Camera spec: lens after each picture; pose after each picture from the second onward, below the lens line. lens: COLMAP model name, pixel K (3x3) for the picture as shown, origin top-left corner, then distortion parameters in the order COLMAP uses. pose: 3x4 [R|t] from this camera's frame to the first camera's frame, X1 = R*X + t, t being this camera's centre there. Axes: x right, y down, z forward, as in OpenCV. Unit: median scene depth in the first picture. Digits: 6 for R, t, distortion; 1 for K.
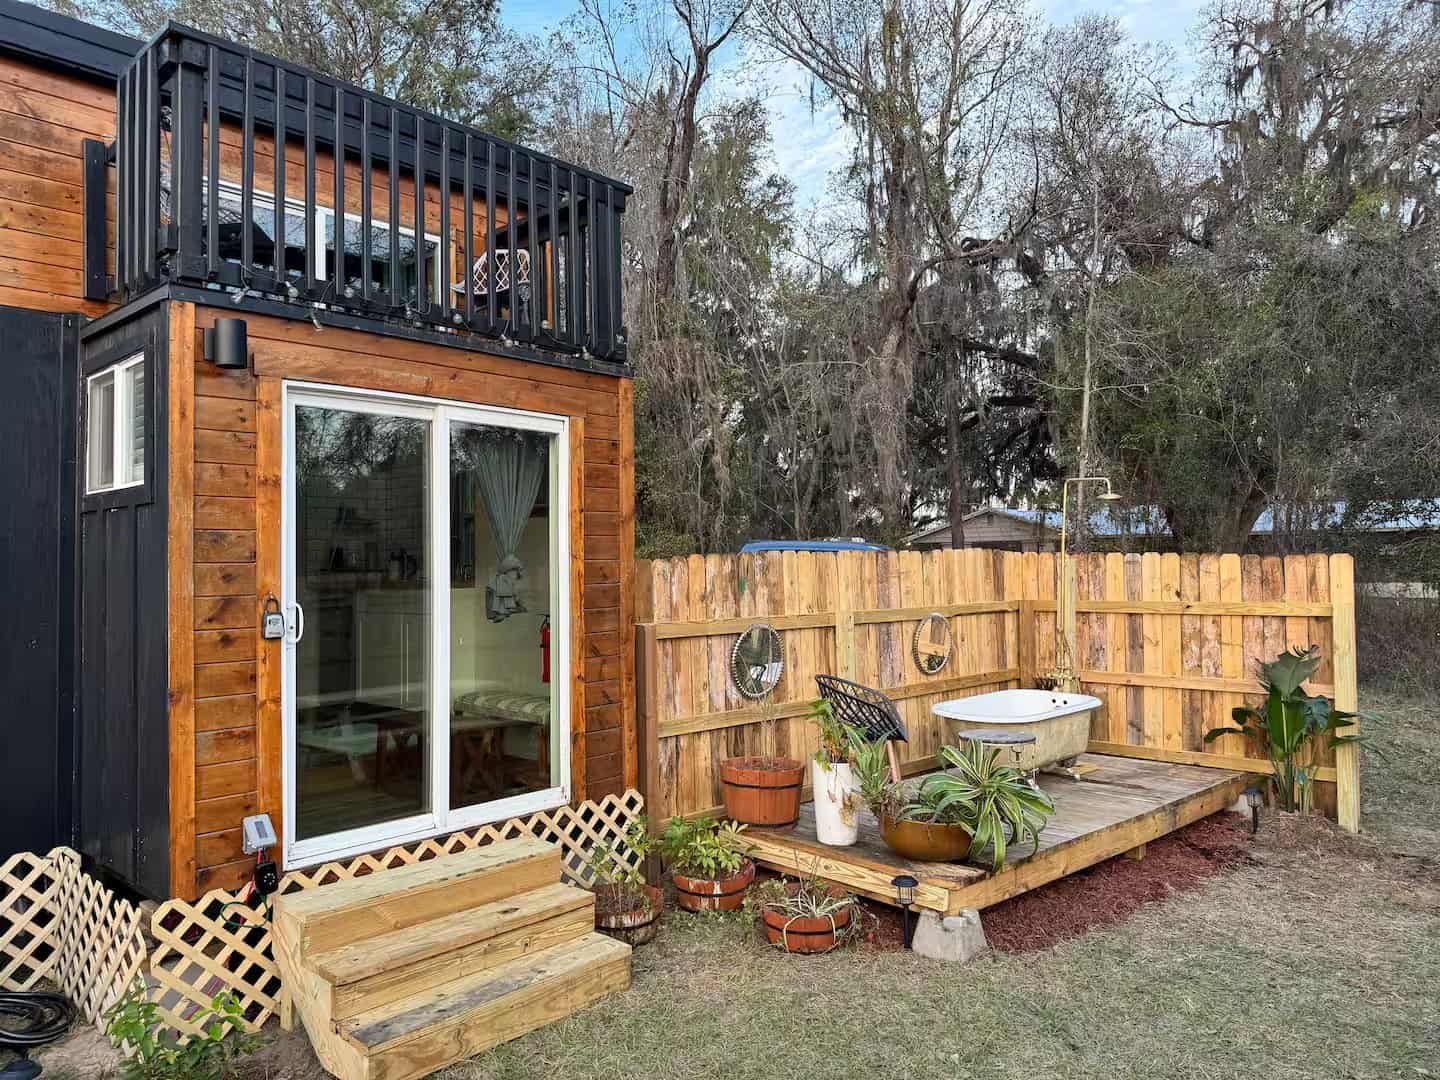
lens RADIAL K [[995.0, 0, 710.6], [0, 995.0, 539.6], [0, 0, 1]] dist [0.126360, -0.179471]
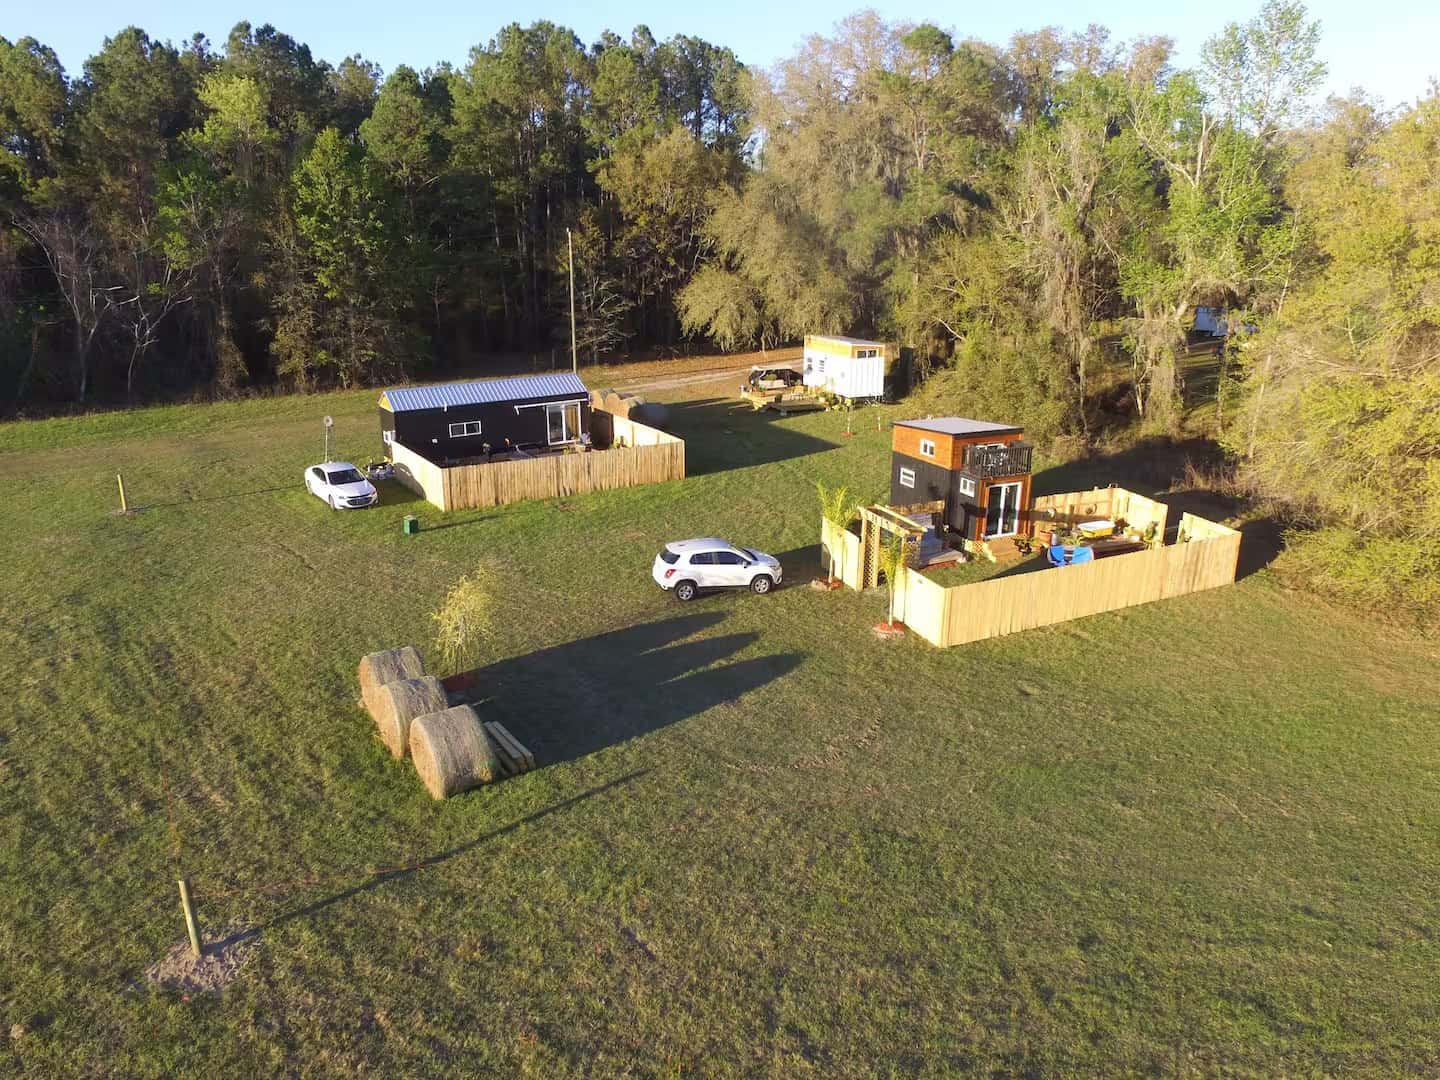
lens RADIAL K [[995.0, 0, 710.6], [0, 995.0, 539.6], [0, 0, 1]] dist [0.126360, -0.179471]
pose [[0.918600, 0.125399, -0.374765, 0.417342], [0.016030, 0.935716, 0.352390, -1.706713], [0.394863, -0.329713, 0.857539, -4.545554]]
